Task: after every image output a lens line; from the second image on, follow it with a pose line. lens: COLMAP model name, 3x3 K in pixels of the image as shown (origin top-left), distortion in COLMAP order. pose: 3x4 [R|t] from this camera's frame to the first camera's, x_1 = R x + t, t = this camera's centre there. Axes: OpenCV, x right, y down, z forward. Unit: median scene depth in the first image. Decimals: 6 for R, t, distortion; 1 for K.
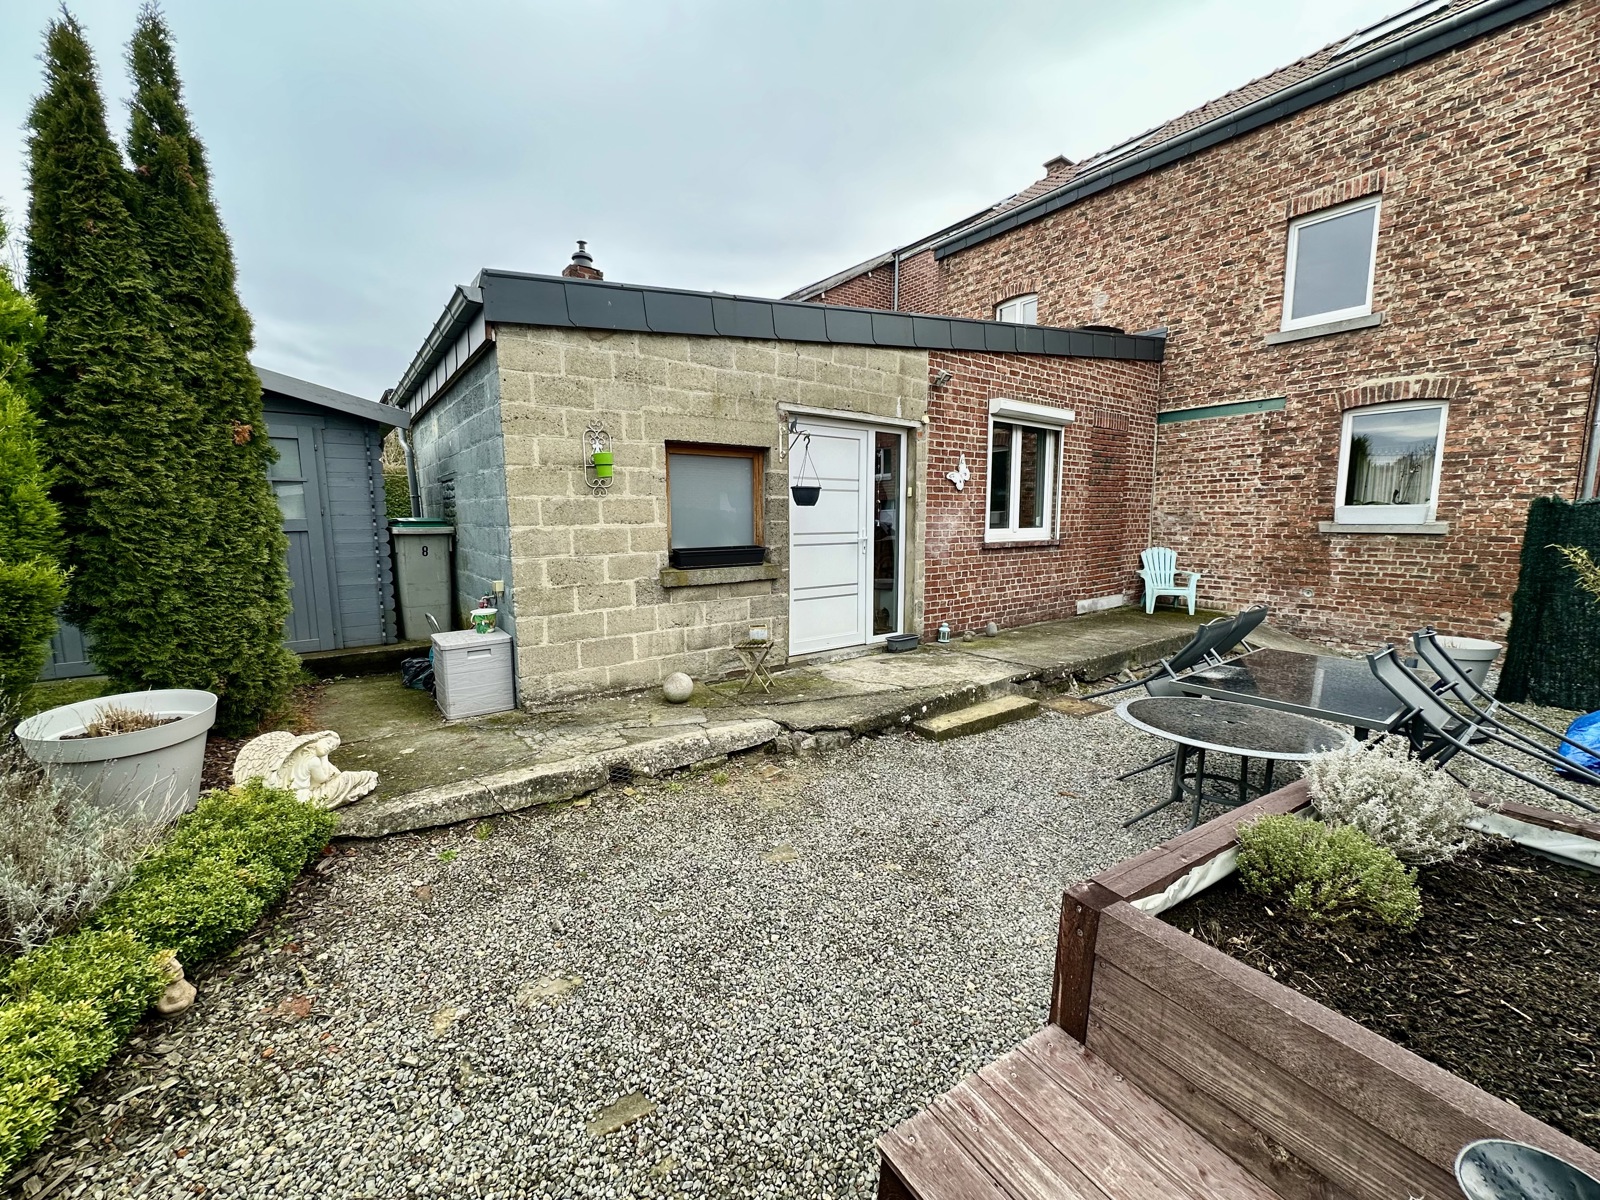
lens RADIAL K [[643.1, 0, 802.0], [0, 643.1, 598.1], [0, 0, 1]] dist [0.000119, 0.000258]
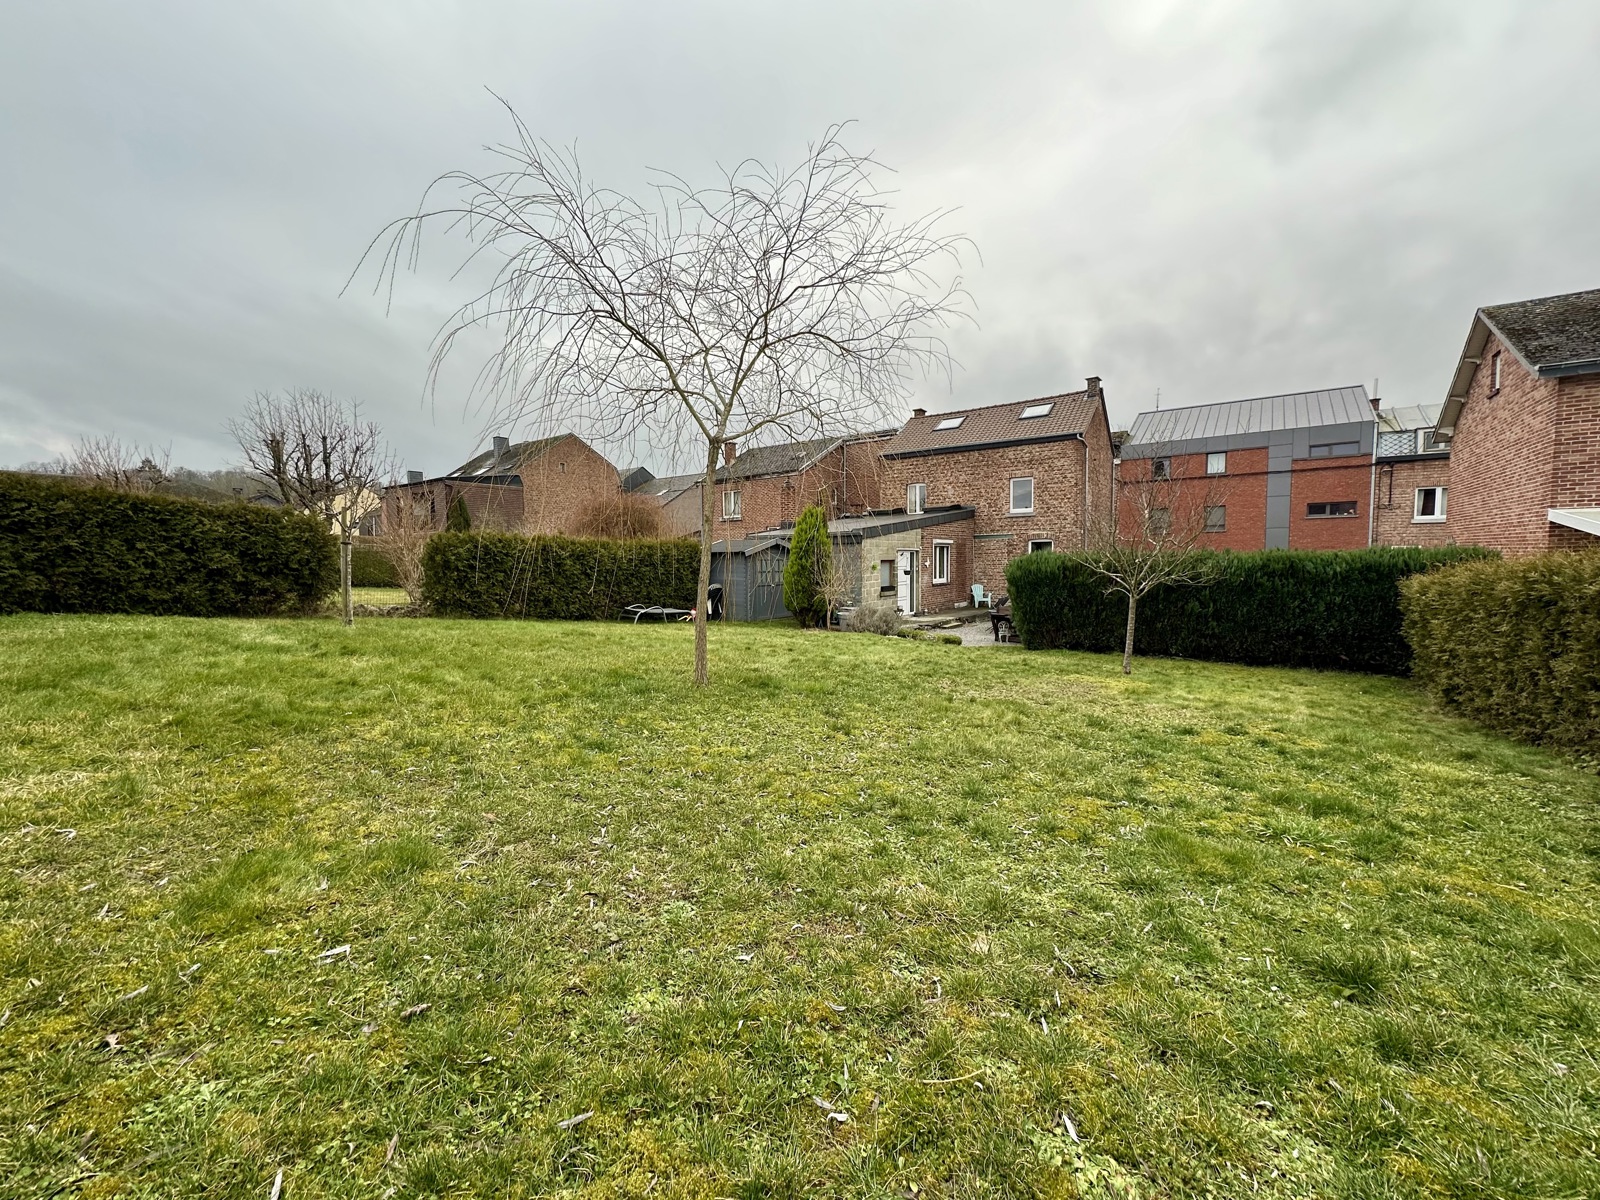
lens RADIAL K [[643.1, 0, 798.4], [0, 643.1, 600.1], [0, 0, 1]] dist [0.000119, 0.000258]
pose [[0.957582, -0.026001, 0.286985, -1.145822], [0.044175, 0.997394, -0.057035, 0.132709], [-0.284755, 0.067293, 0.956236, -1.665606]]
